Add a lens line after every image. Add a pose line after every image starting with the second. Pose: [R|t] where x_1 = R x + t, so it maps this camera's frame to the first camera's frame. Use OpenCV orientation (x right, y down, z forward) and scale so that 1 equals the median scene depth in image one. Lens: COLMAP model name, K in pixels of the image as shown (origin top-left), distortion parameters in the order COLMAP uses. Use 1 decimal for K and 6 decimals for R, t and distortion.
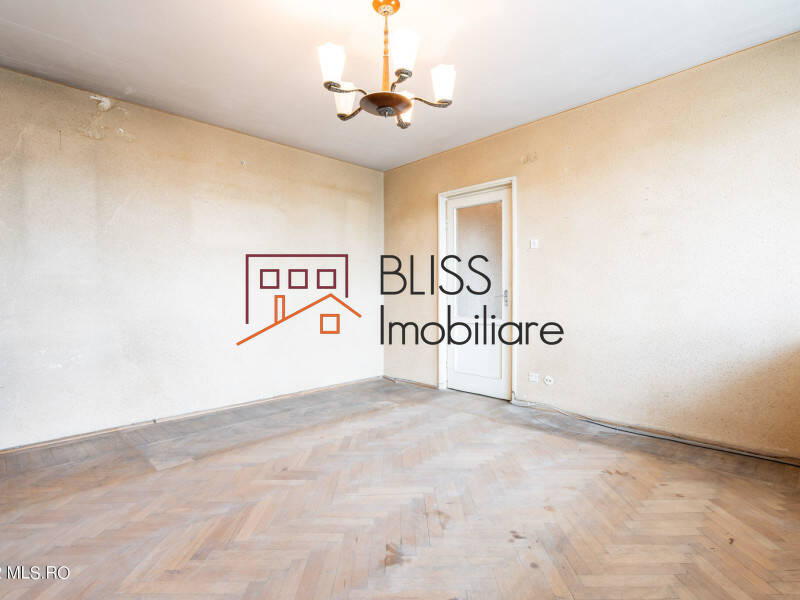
lens RADIAL K [[412.3, 0, 406.9], [0, 412.3, 303.0], [0, 0, 1]] dist [-0.000952, 0.000062]
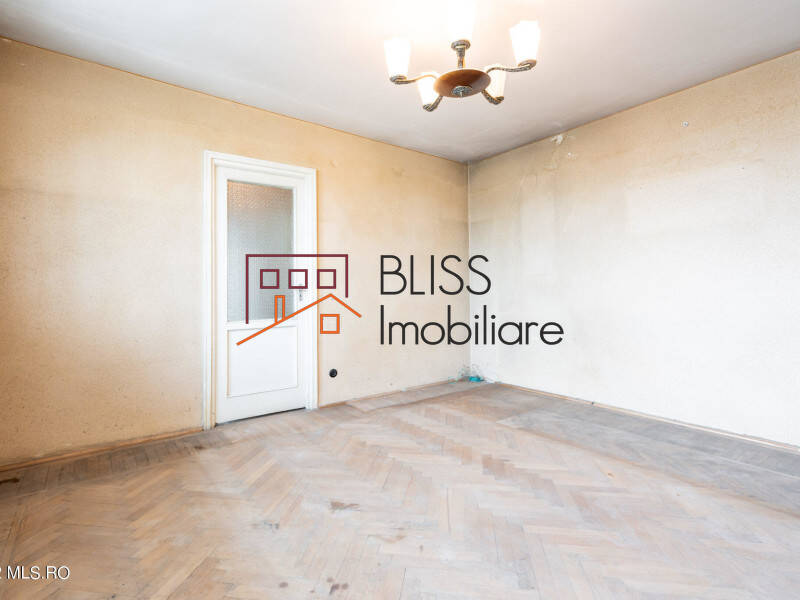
lens RADIAL K [[416.1, 0, 397.0], [0, 416.1, 280.7], [0, 0, 1]] dist [-0.002829, 0.000039]
pose [[-0.171916, -0.019035, -0.984928, 0.750154], [-0.003710, 0.999819, -0.018675, -0.023056], [0.985105, 0.000444, -0.171956, 0.879335]]
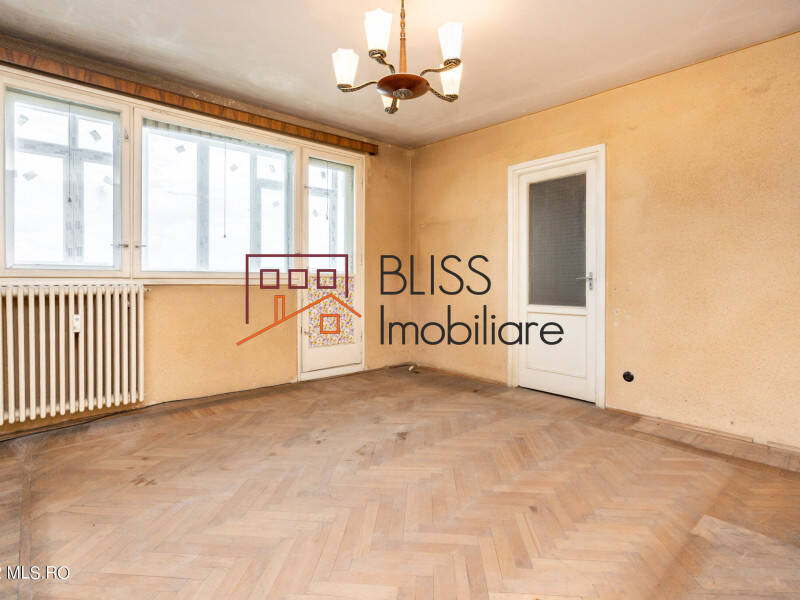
lens RADIAL K [[416.1, 0, 397.0], [0, 416.1, 280.7], [0, 0, 1]] dist [-0.002829, 0.000039]
pose [[-0.995473, 0.000664, 0.095044, -0.113924], [0.002324, 0.999847, 0.017357, -0.033617], [-0.095018, 0.017499, -0.995322, 1.724124]]
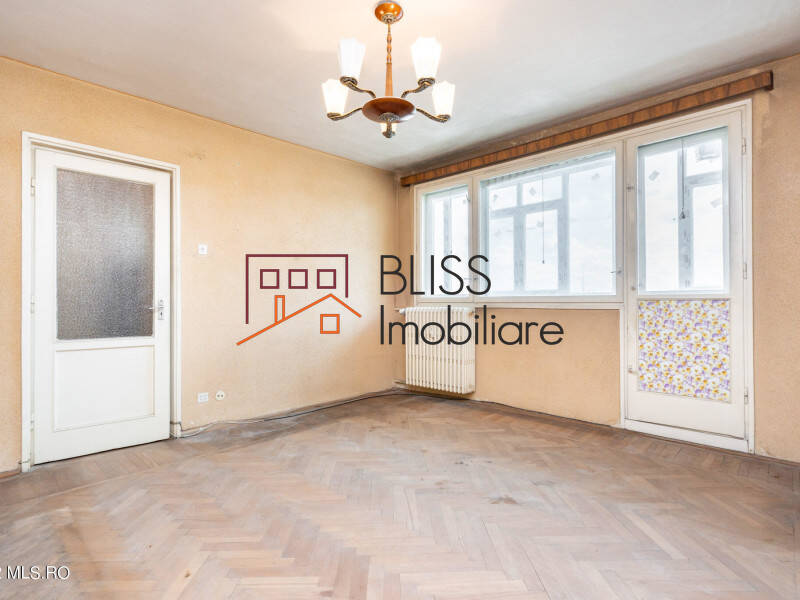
lens RADIAL K [[408.0, 0, 400.0], [0, 408.0, 300.0], [0, 0, 1]] dist [-0.002078, 0.000111]
pose [[-0.014268, 0.010474, 0.999843, -0.876012], [0.019883, 0.999750, -0.010189, -0.022170], [-0.999700, 0.019734, -0.014473, 0.861393]]
